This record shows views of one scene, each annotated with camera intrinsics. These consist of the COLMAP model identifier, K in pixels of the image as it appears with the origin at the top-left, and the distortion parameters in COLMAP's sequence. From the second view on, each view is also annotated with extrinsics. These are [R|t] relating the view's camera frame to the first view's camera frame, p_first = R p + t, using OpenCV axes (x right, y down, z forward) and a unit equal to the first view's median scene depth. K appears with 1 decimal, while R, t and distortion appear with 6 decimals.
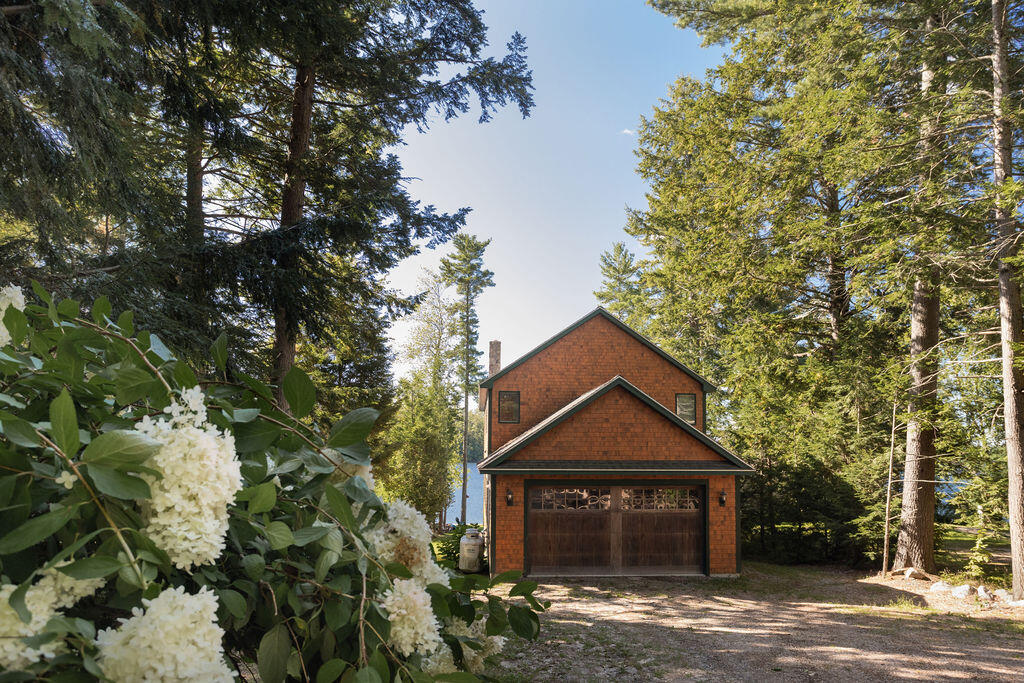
lens RADIAL K [[687.0, 0, 511.8], [0, 687.0, 344.4], [0, 0, 1]] dist [0.001144, -0.000326]
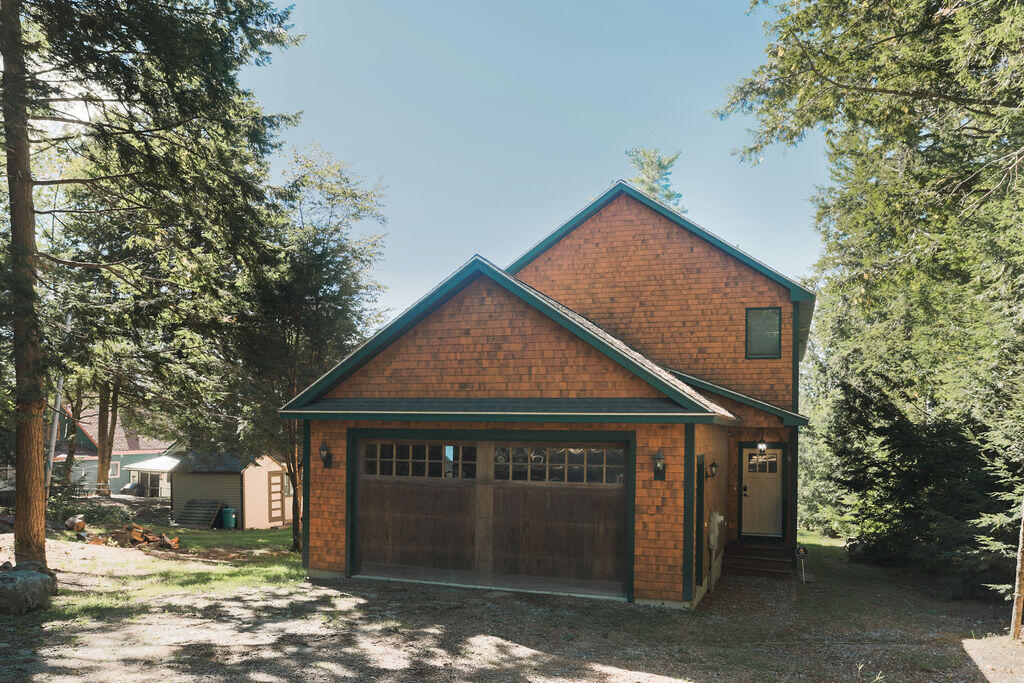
lens RADIAL K [[762.1, 0, 509.4], [0, 762.1, 346.7], [0, 0, 1]] dist [0.000586, 0.003296]
pose [[0.928981, -0.030116, -0.368901, 0.422626], [0.048474, 0.997999, 0.040595, 0.098307], [0.366940, -0.055594, 0.928582, 0.394028]]
